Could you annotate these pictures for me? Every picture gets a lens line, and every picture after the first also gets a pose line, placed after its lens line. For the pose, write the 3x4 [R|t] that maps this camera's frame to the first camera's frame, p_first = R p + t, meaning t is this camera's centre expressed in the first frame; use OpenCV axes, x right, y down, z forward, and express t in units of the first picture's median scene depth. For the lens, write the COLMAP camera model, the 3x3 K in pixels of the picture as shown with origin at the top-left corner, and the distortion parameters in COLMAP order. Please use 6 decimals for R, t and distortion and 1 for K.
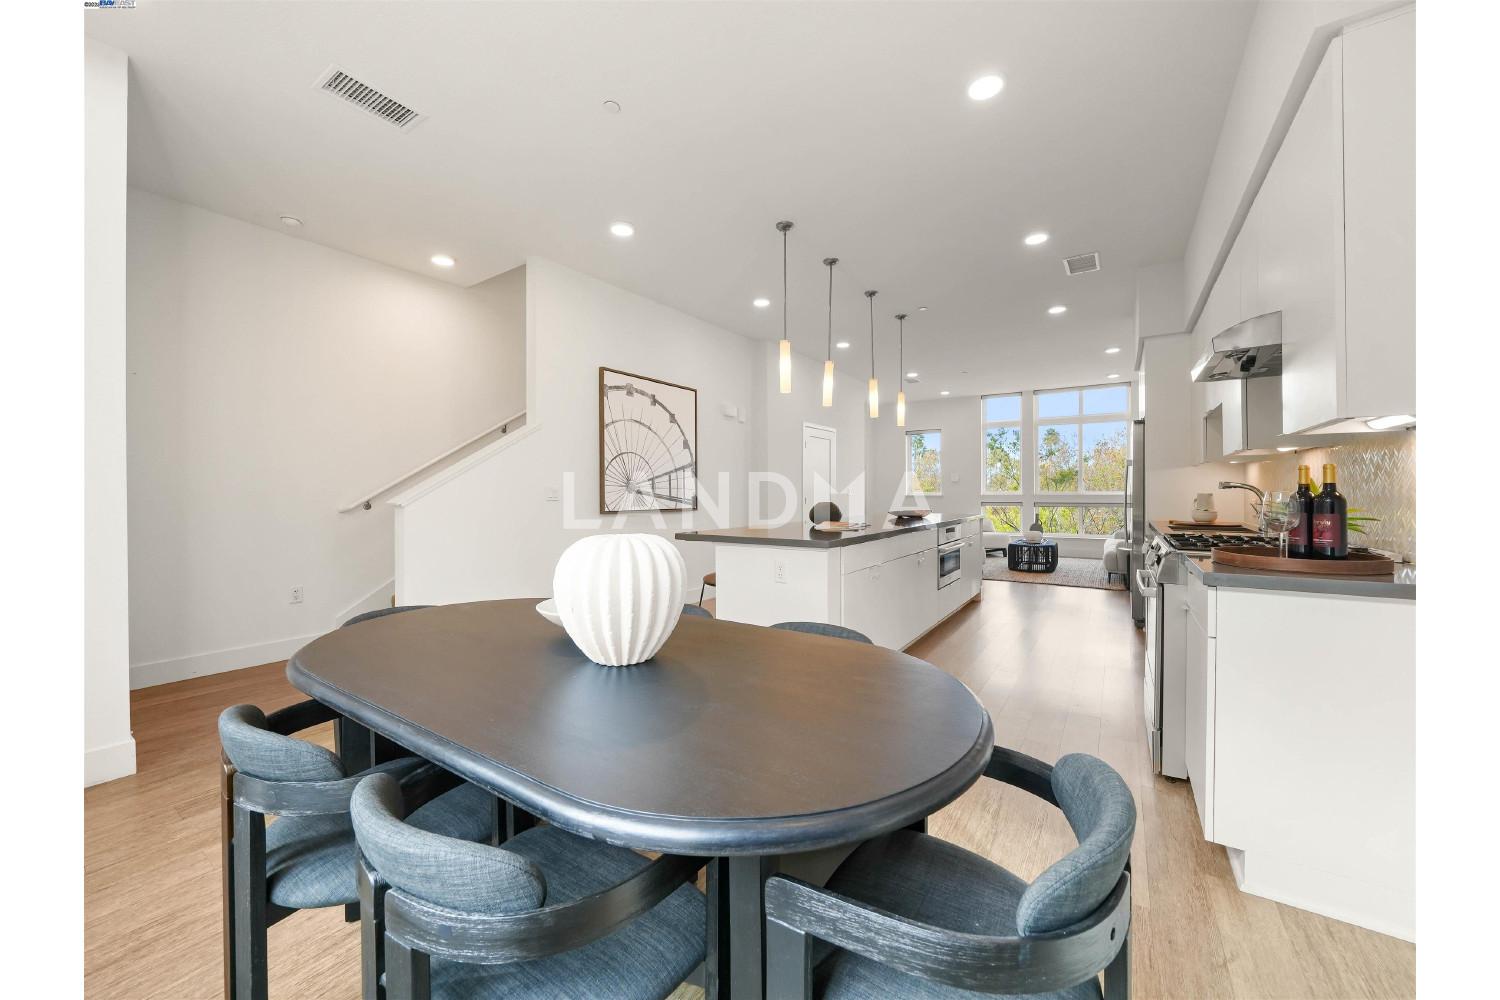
lens RADIAL K [[548.8, 0, 753.6], [0, 548.8, 497.3], [0, 0, 1]] dist [-0.006190, -0.000174]
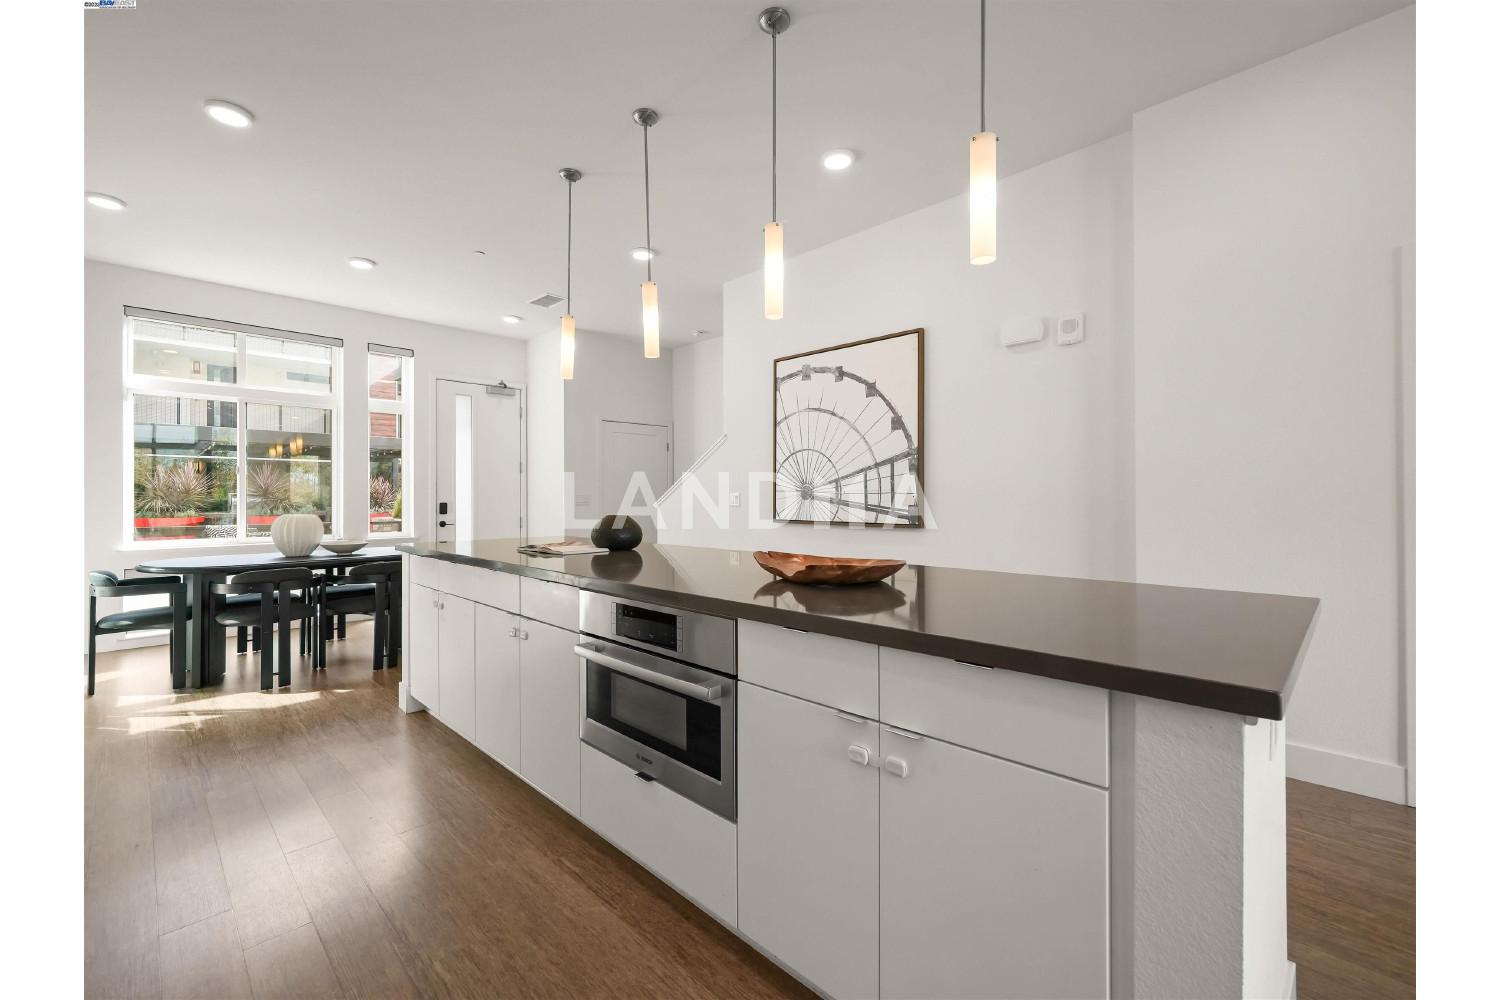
lens RADIAL K [[613.0, 0, 750.0], [0, 613.0, 493.8], [0, 0, 1]] dist [0.000237, 0.000124]
pose [[-0.186572, -0.002584, -0.982438, 0.643779], [-0.006735, 0.999976, -0.001351, -0.013303], [0.982418, 0.006364, -0.186585, 1.022943]]
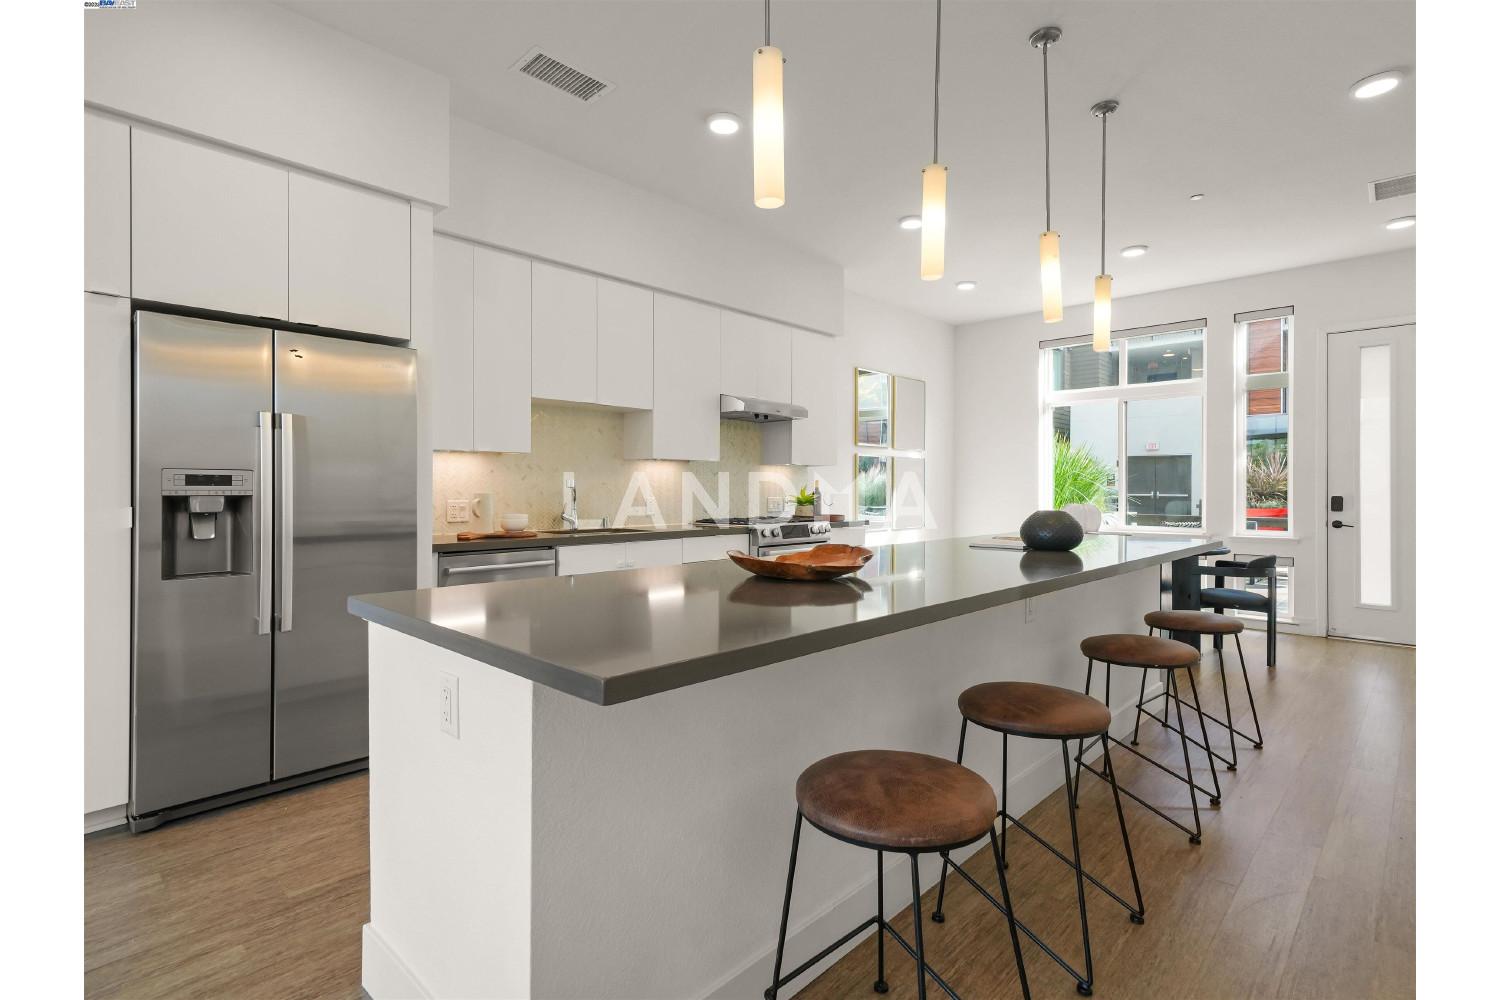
lens RADIAL K [[722.6, 0, 756.2], [0, 722.6, 485.4], [0, 0, 1]] dist [0.020791, 0.000393]
pose [[-0.987203, 0.002682, 0.159448, 0.247940], [0.003310, 0.999988, 0.003673, -0.016203], [-0.159436, 0.004154, -0.987199, 1.417765]]
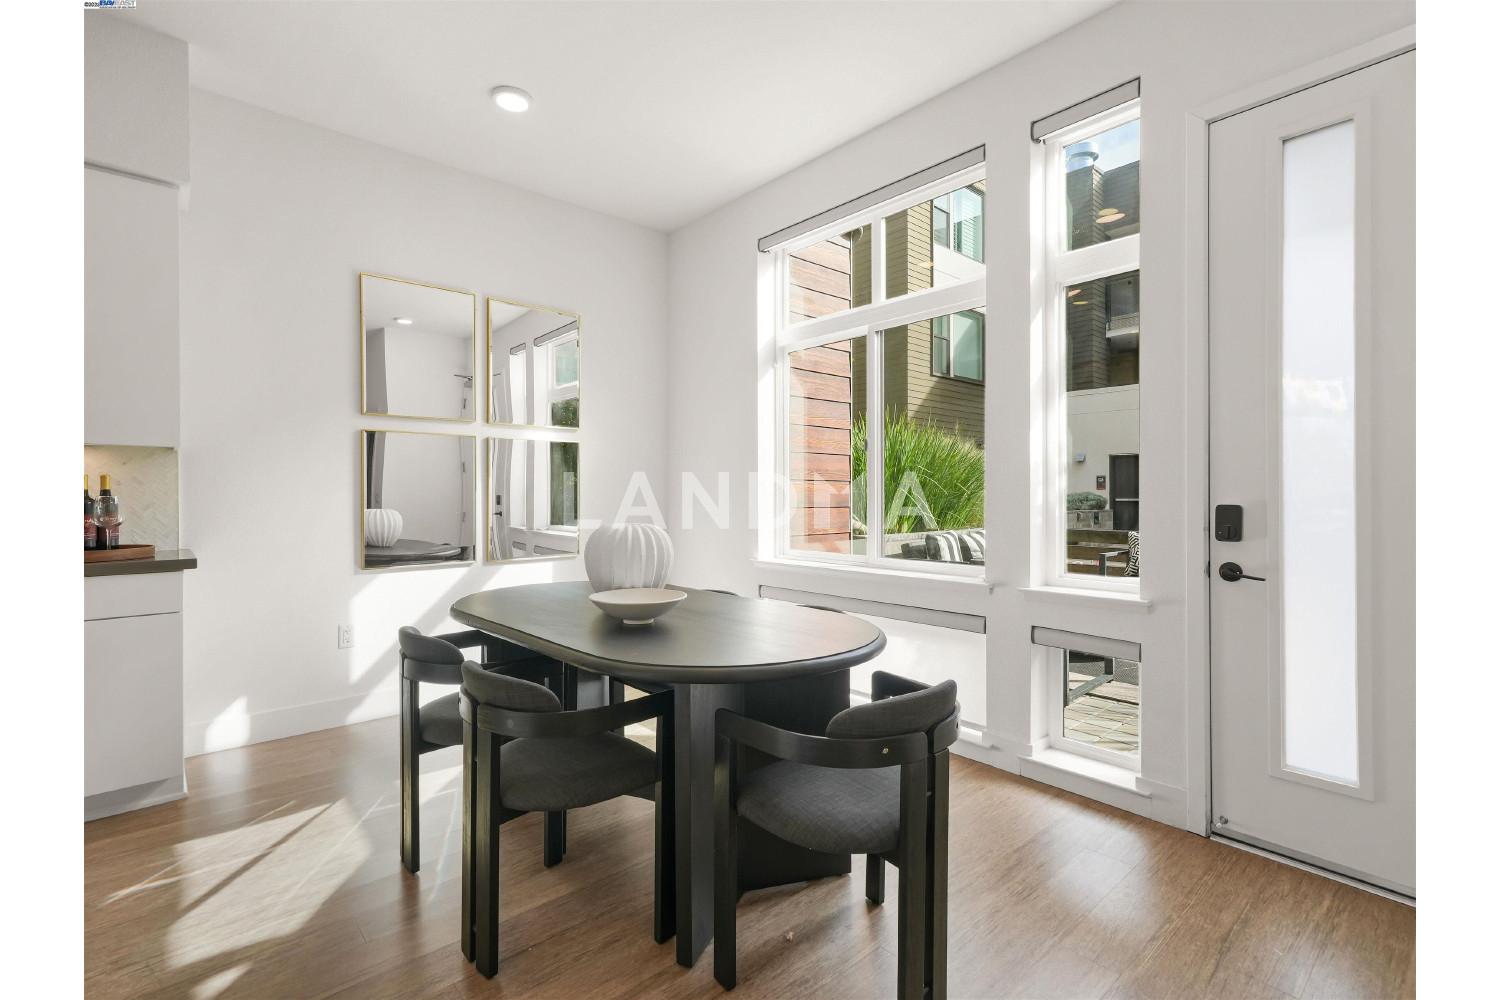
lens RADIAL K [[667.2, 0, 747.2], [0, 667.2, 492.0], [0, 0, 1]] dist [0.018847, -0.012459]
pose [[-0.967983, 0.005937, 0.250945, -0.247125], [0.007644, 0.999954, 0.005831, -0.006142], [-0.250899, 0.007562, -0.967984, 0.682286]]
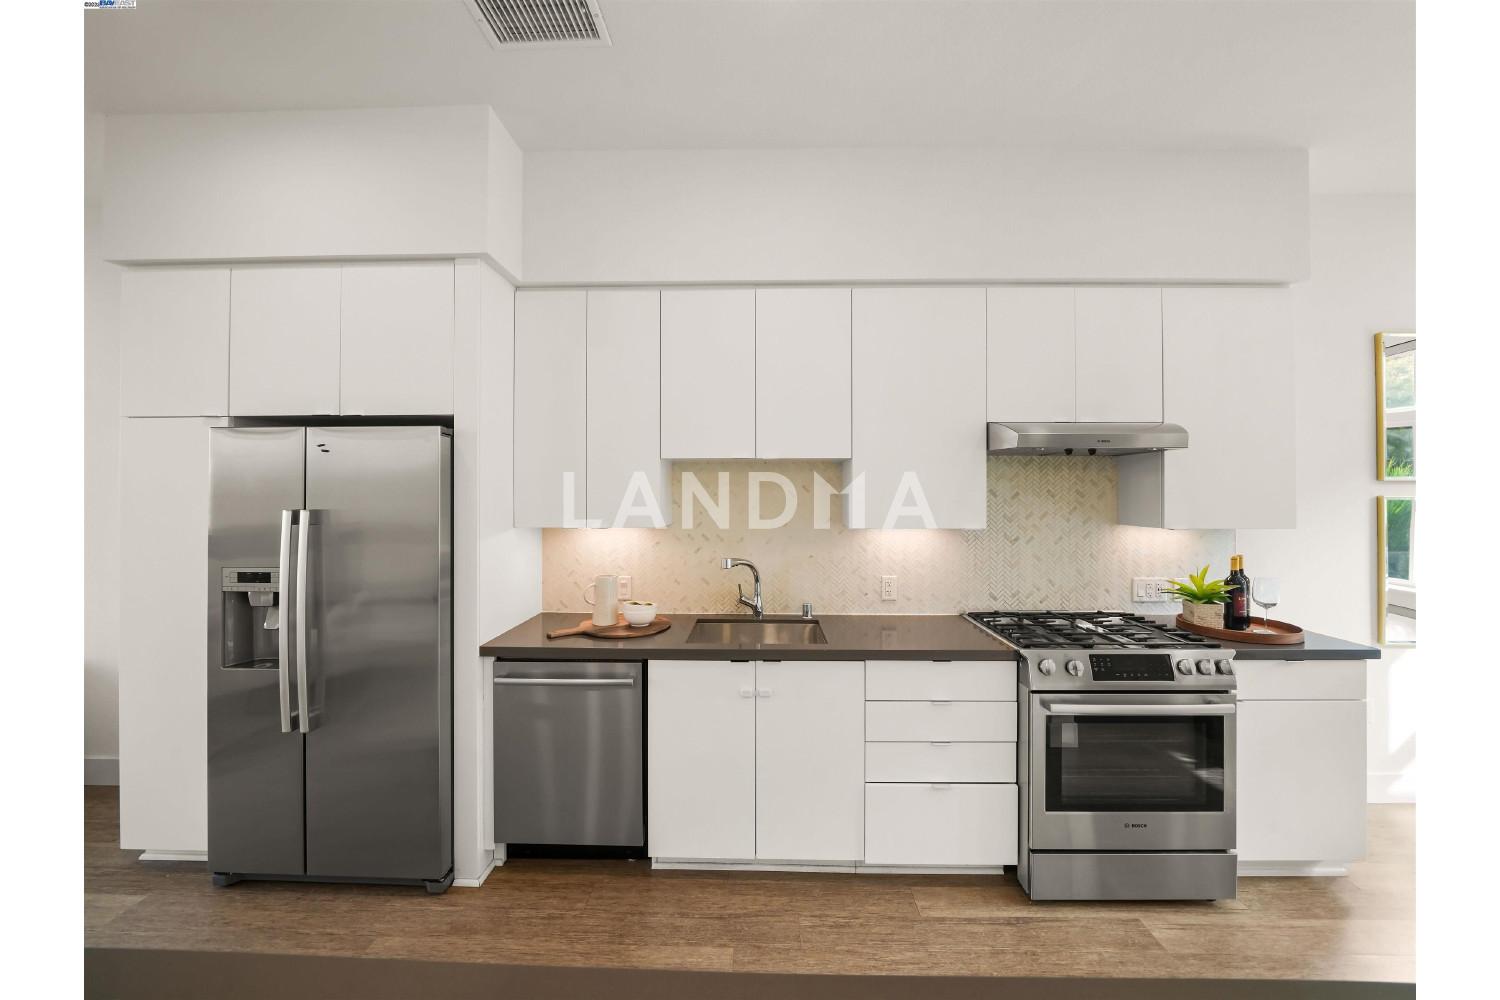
lens RADIAL K [[544.4, 0, 744.9], [0, 544.4, 493.6], [0, 0, 1]] dist [-0.013613, -0.000039]
pose [[-0.539729, 0.002278, 0.841836, 0.177802], [0.009772, 0.999946, 0.003559, -0.076692], [-0.841782, 0.010148, -0.539722, 0.905979]]
